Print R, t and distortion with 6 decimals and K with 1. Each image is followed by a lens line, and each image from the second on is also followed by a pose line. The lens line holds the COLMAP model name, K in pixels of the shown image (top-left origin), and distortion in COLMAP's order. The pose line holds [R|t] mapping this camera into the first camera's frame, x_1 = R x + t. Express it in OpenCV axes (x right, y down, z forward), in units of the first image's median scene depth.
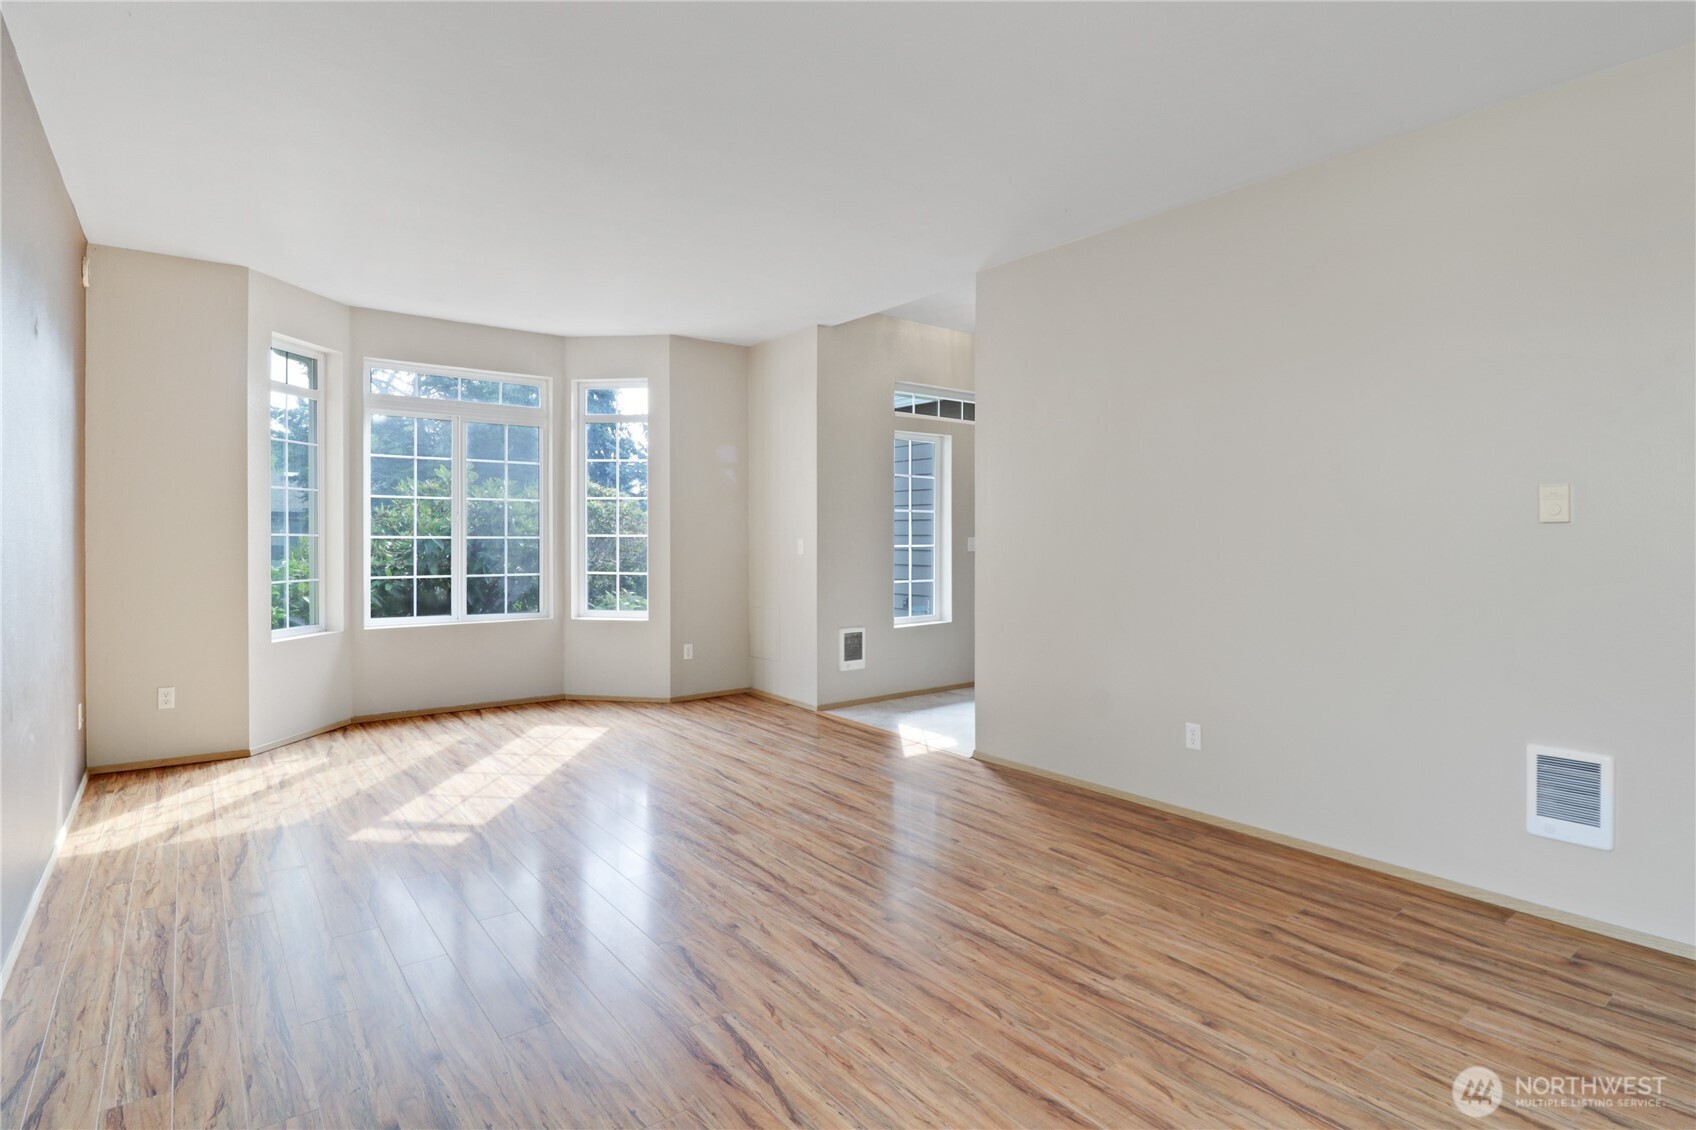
lens RADIAL K [[884.9, 0, 846.5], [0, 884.9, 549.3], [0, 0, 1]] dist [-0.001776, -0.008750]
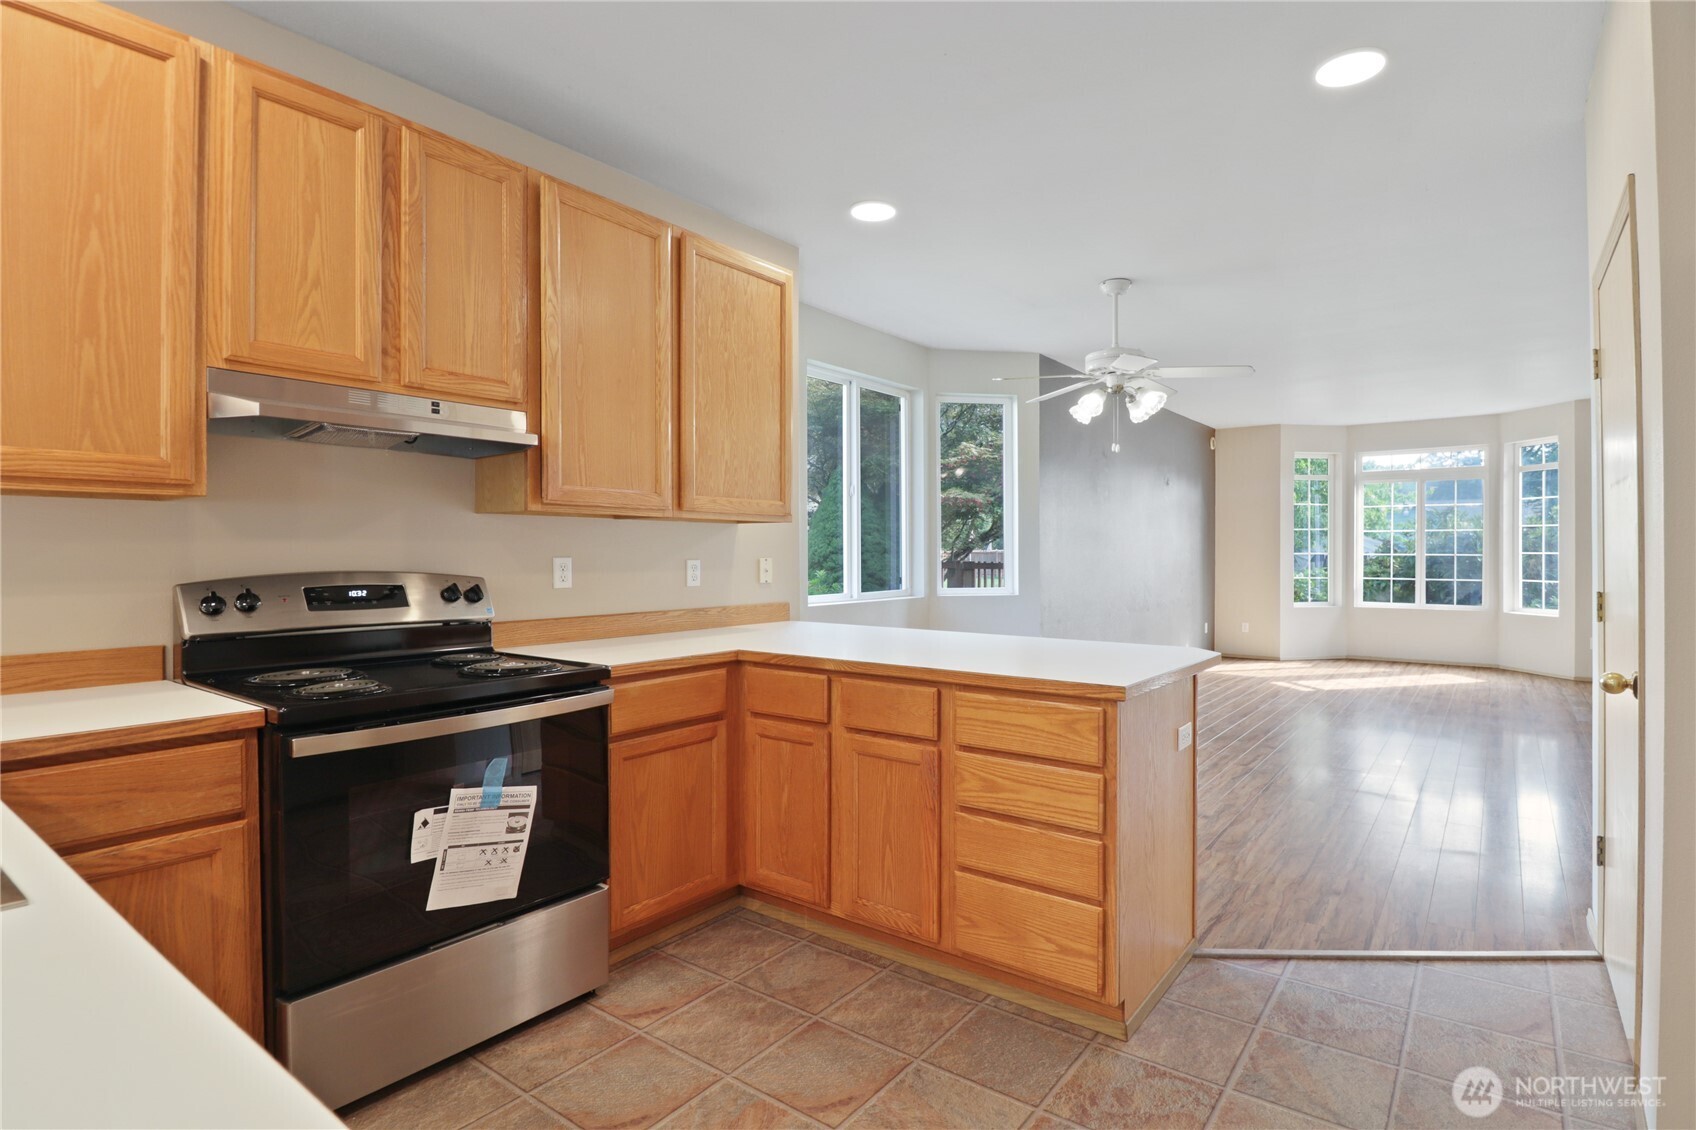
lens RADIAL K [[884.9, 0, 846.6], [0, 884.9, 554.9], [0, 0, 1]] dist [-0.001776, -0.008750]
pose [[0.273689, 0.007616, -0.961788, 0.792163], [-0.012300, 0.999915, 0.004418, -0.007364], [0.961739, 0.010621, 0.273760, -0.414206]]
